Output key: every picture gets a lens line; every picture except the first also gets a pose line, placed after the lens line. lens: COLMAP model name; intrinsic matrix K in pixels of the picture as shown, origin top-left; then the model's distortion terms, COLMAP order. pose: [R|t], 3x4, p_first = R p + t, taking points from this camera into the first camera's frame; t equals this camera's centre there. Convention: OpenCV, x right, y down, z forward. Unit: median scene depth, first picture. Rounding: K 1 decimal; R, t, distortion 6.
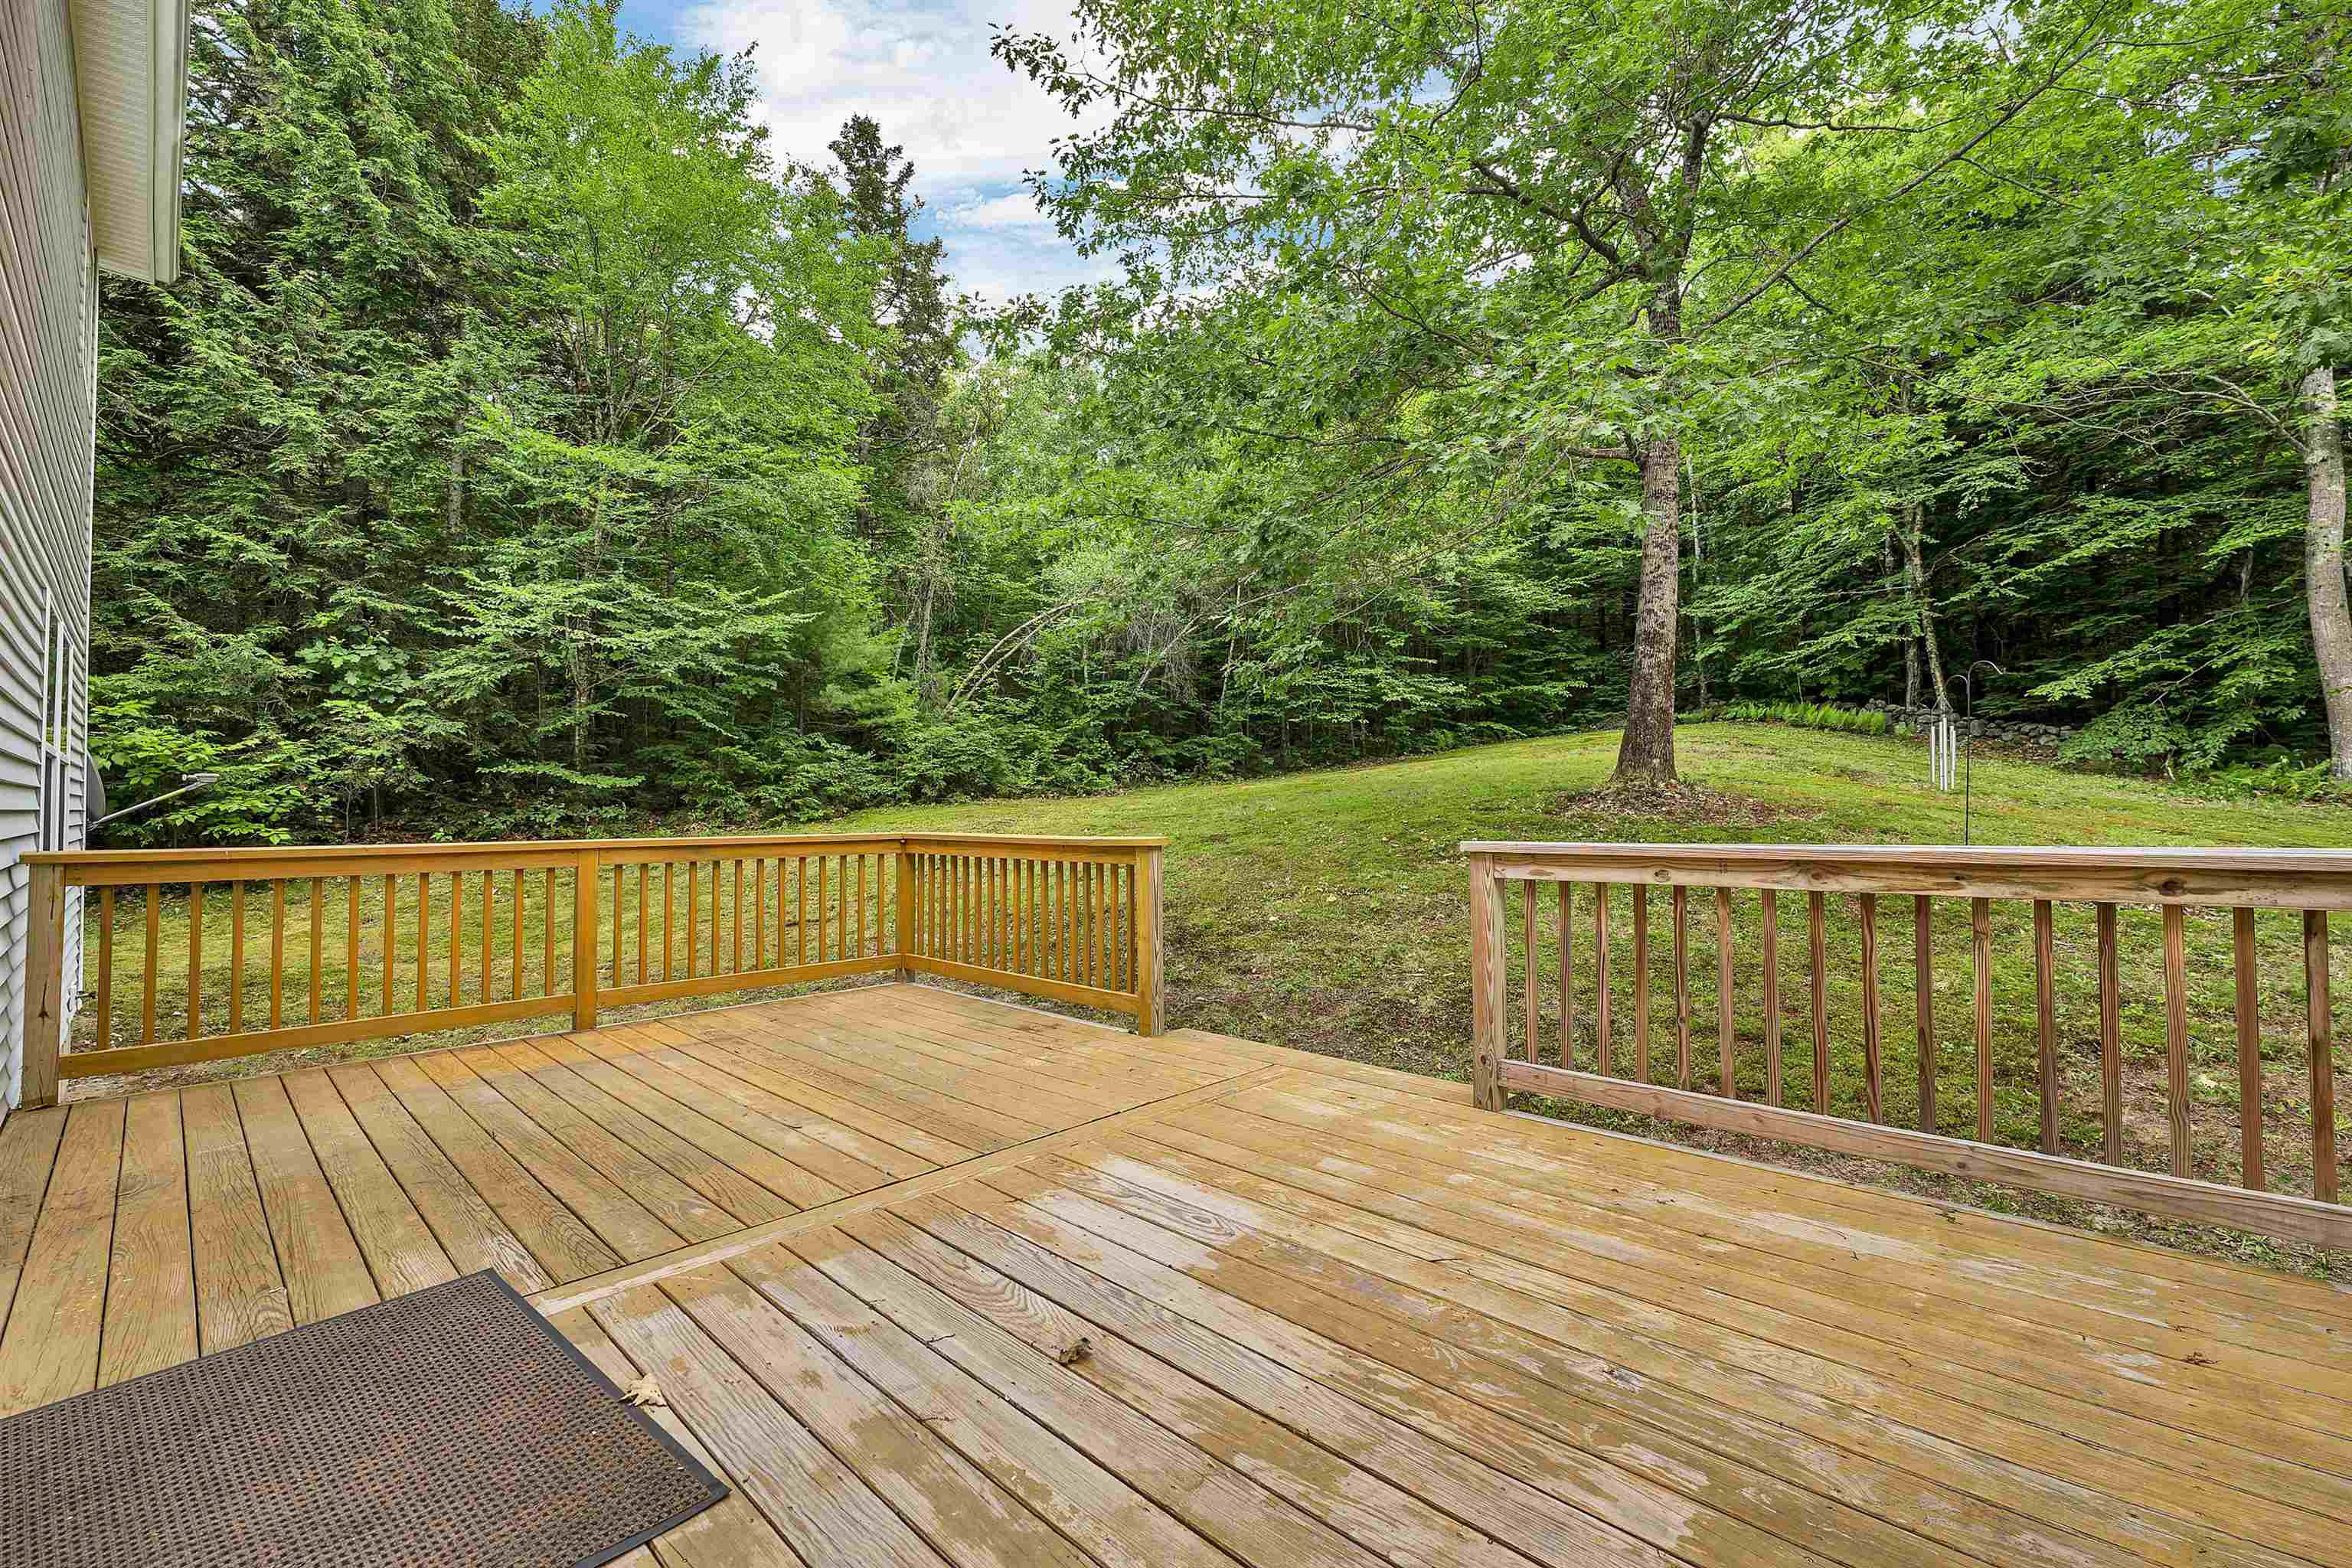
lens RADIAL K [[972.8, 0, 1159.6], [0, 972.8, 784.0], [0, 0, 1]] dist [0.001399, 0.000844]
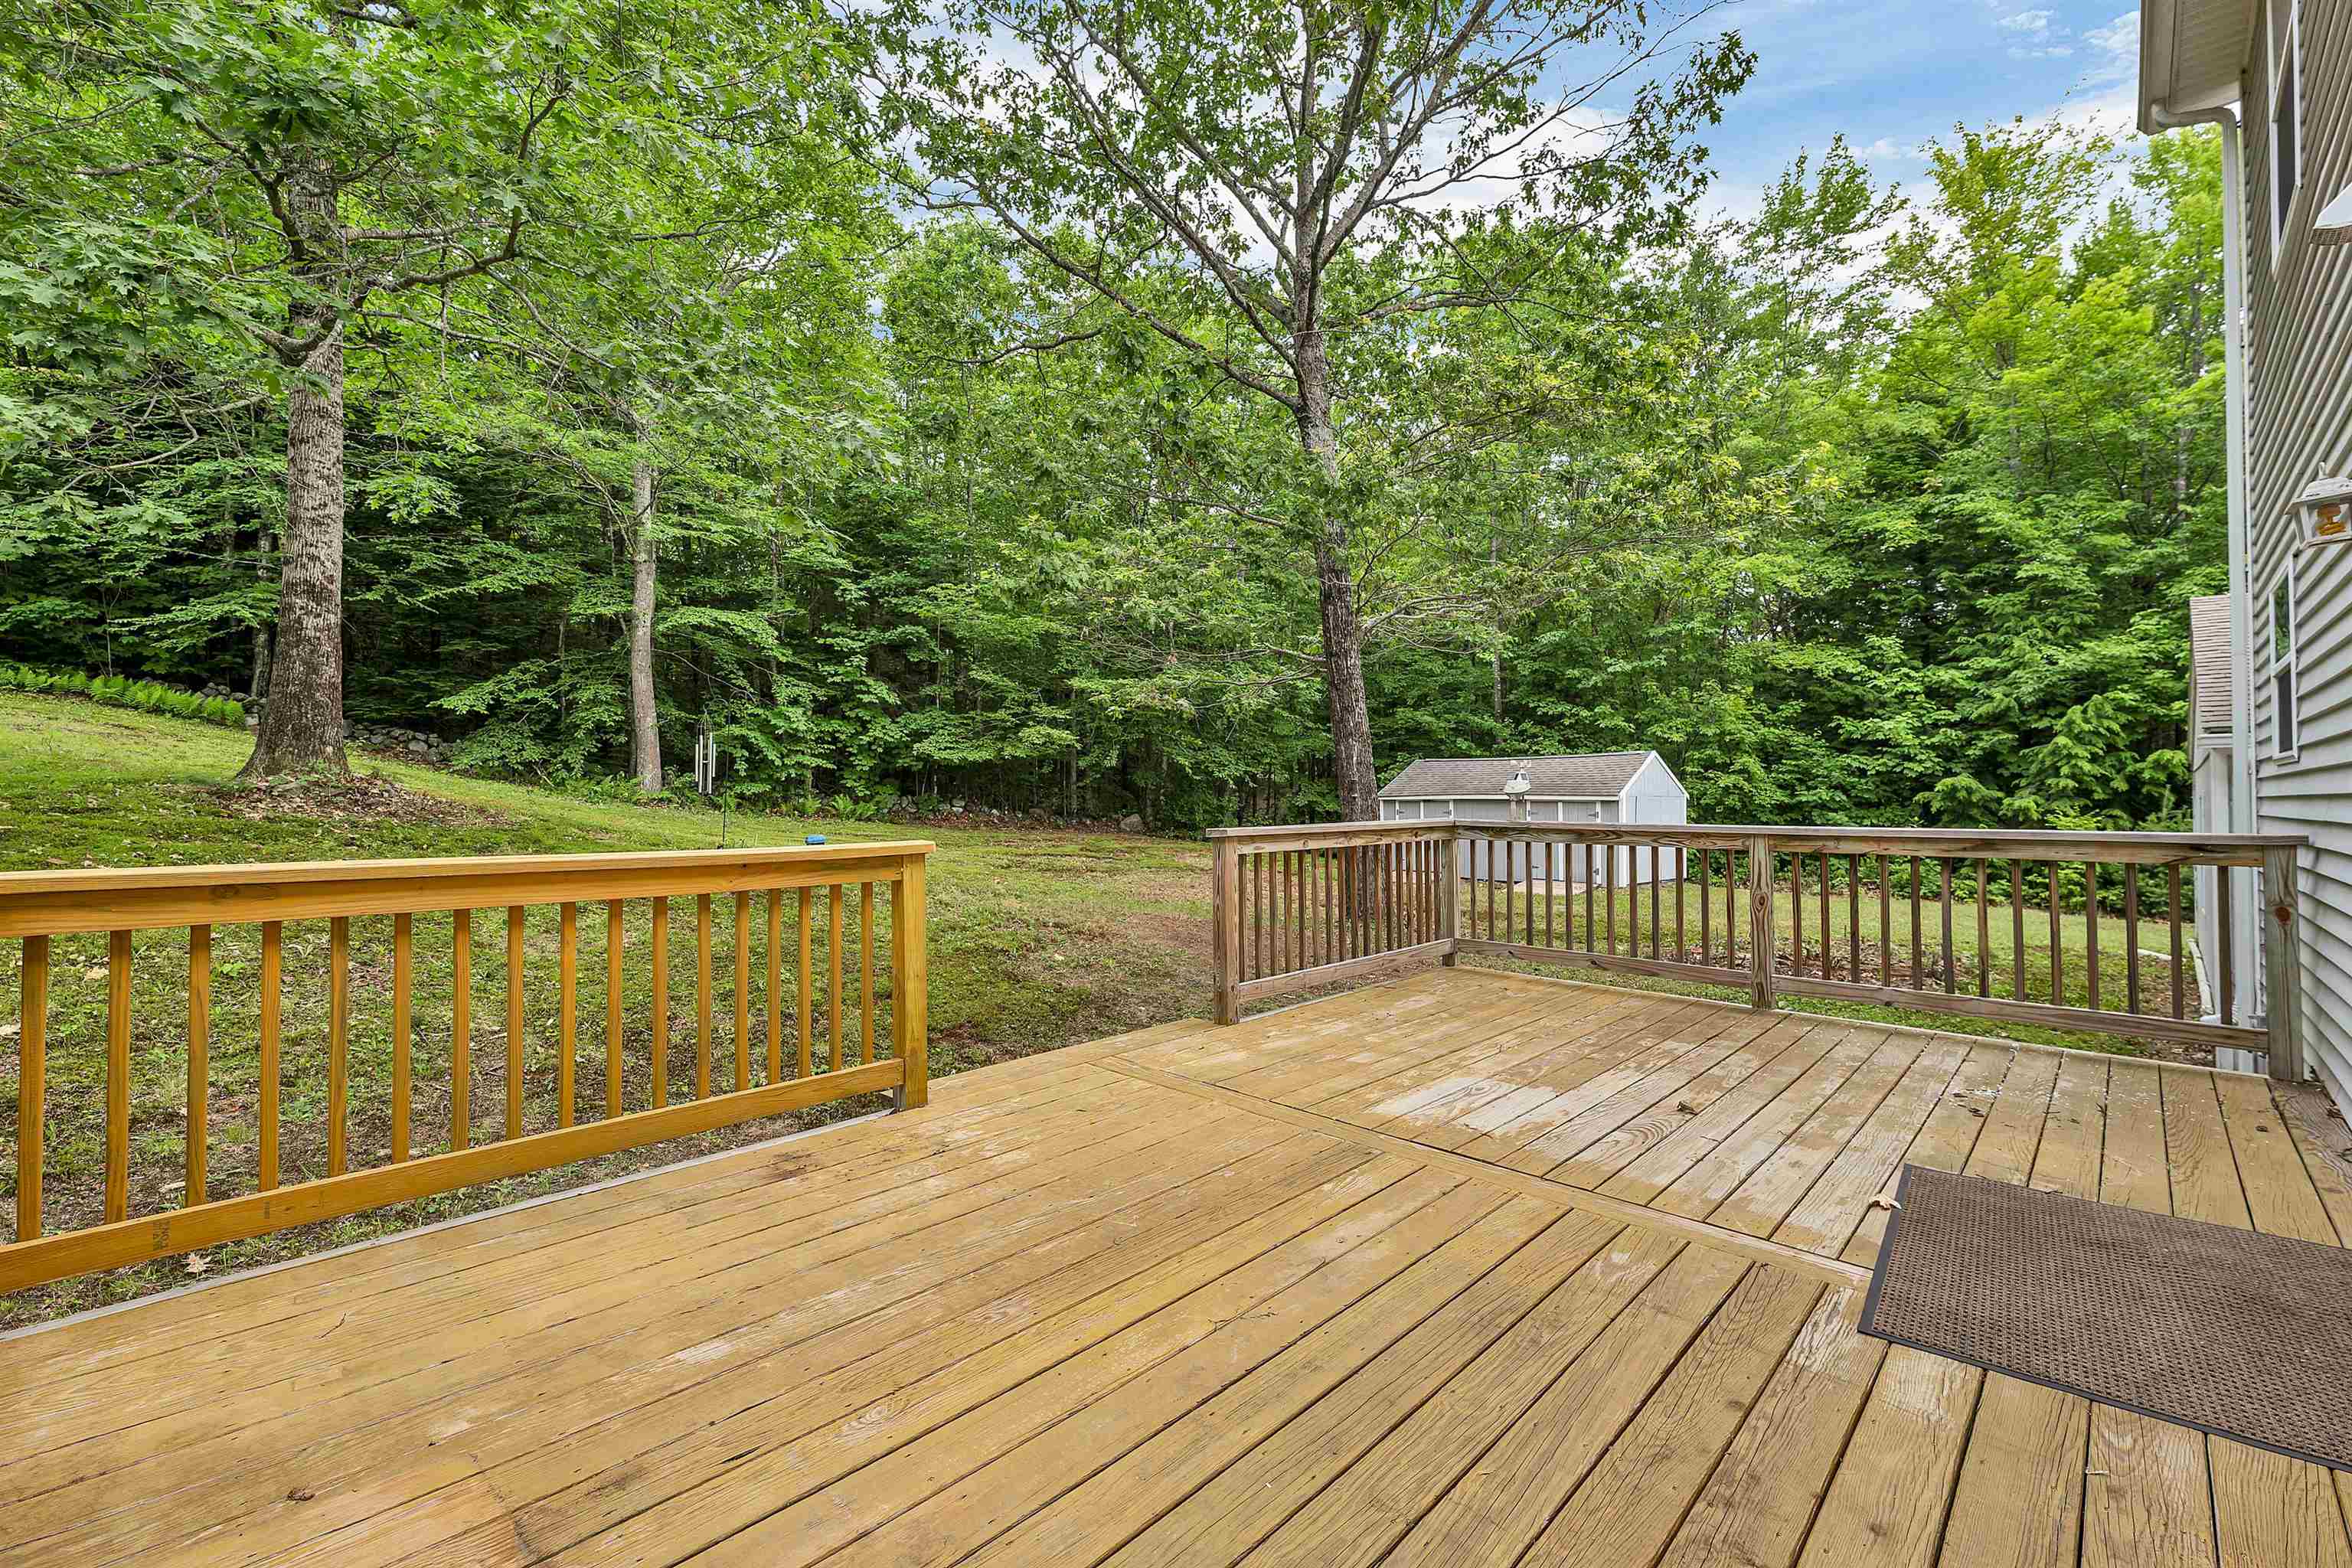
lens RADIAL K [[972.8, 0, 1194.7], [0, 972.8, 783.1], [0, 0, 1]] dist [0.001399, 0.000844]
pose [[-0.005408, 0.026445, 0.999636, -1.133453], [-0.022257, 0.999399, -0.026560, 0.036809], [-0.999738, -0.022393, -0.004817, 1.166212]]
